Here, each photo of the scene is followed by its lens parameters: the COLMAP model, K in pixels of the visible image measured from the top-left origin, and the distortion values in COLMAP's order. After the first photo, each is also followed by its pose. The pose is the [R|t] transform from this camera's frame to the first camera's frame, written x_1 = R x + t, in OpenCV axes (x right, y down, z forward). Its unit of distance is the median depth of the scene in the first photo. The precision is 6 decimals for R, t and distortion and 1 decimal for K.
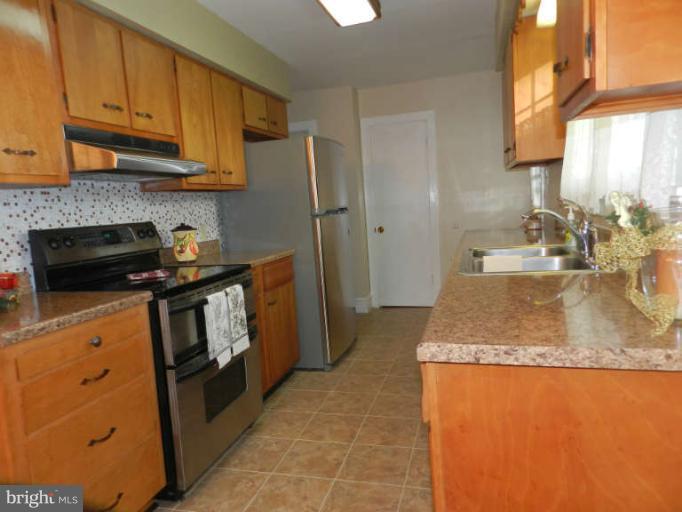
lens RADIAL K [[467.9, 0, 341.0], [0, 467.9, 256.0], [0, 0, 1]] dist [0.018644, -0.001923]
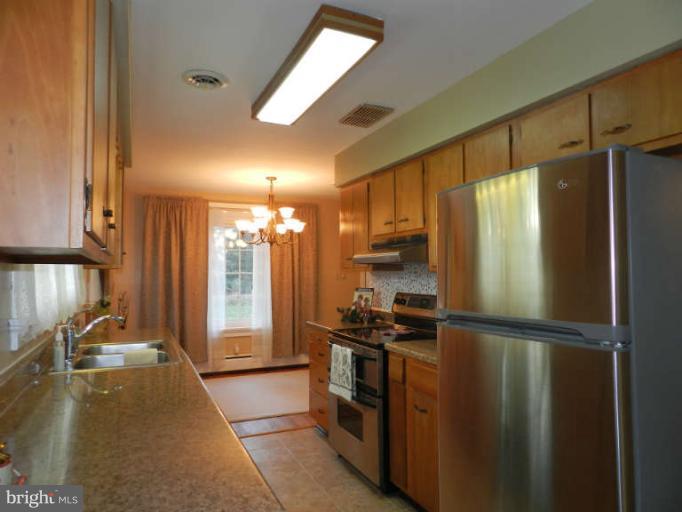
lens RADIAL K [[467.9, 0, 341.0], [0, 467.9, 256.0], [0, 0, 1]] dist [0.018644, -0.001923]
pose [[-0.759562, 0.045285, -0.648856, 0.590918], [-0.019939, 0.995483, 0.092818, -0.296433], [0.650129, 0.083439, -0.755229, 1.804109]]
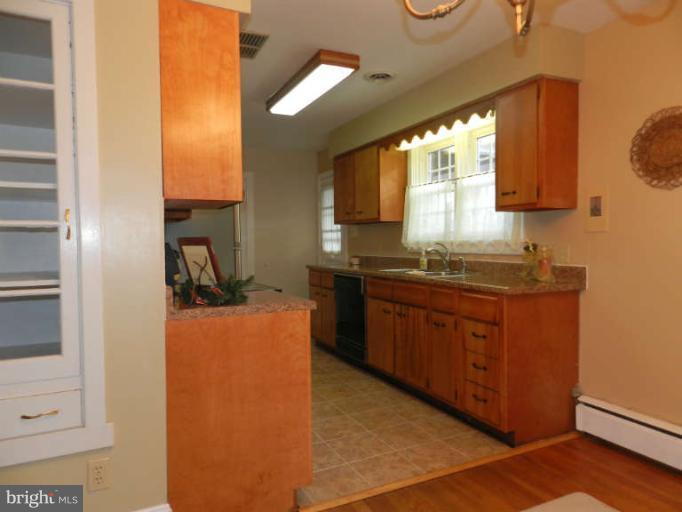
lens RADIAL K [[467.9, 0, 341.0], [0, 467.9, 256.0], [0, 0, 1]] dist [0.018644, -0.001923]
pose [[0.740865, 0.040420, 0.670437, -0.900986], [0.034301, 0.994608, -0.097868, 0.087846], [-0.670778, 0.095504, 0.735484, -0.141049]]
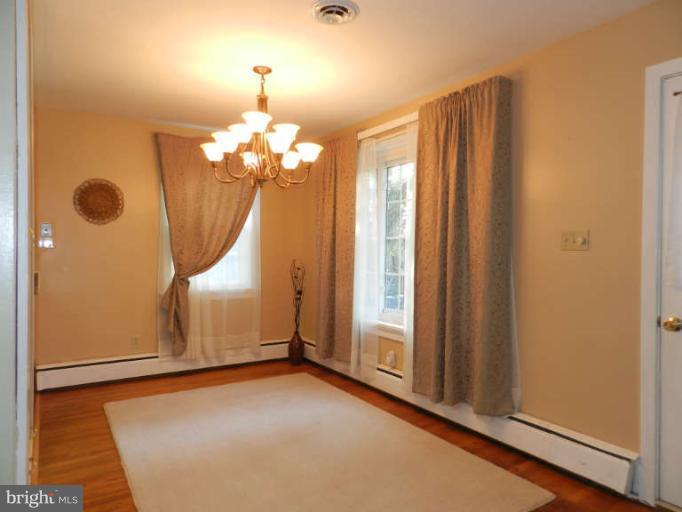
lens RADIAL K [[467.9, 0, 341.0], [0, 467.9, 256.0], [0, 0, 1]] dist [0.018644, -0.001923]
pose [[-0.746624, 0.069161, 0.661642, -1.531652], [0.125143, 0.991427, 0.037583, 0.033328], [-0.653370, 0.110860, -0.748878, 0.847102]]
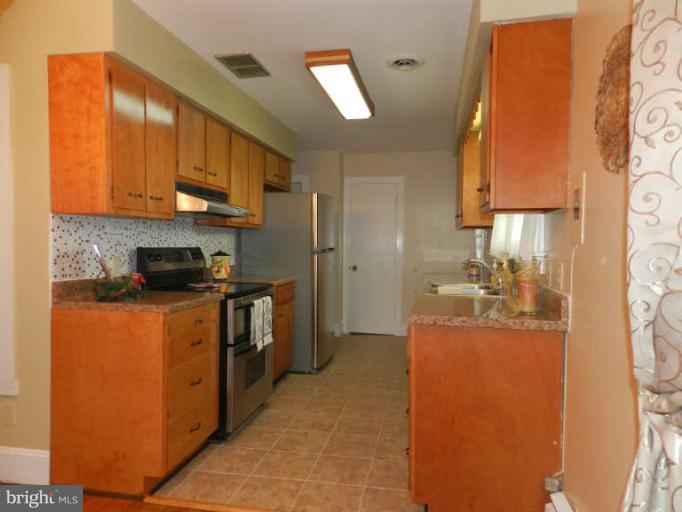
lens RADIAL K [[467.9, 0, 341.0], [0, 467.9, 256.0], [0, 0, 1]] dist [0.018644, -0.001923]
pose [[0.992923, 0.075720, 0.091492, -0.130722], [-0.067519, 0.993684, -0.089632, 0.048149], [-0.097701, 0.082820, 0.991764, -0.407697]]
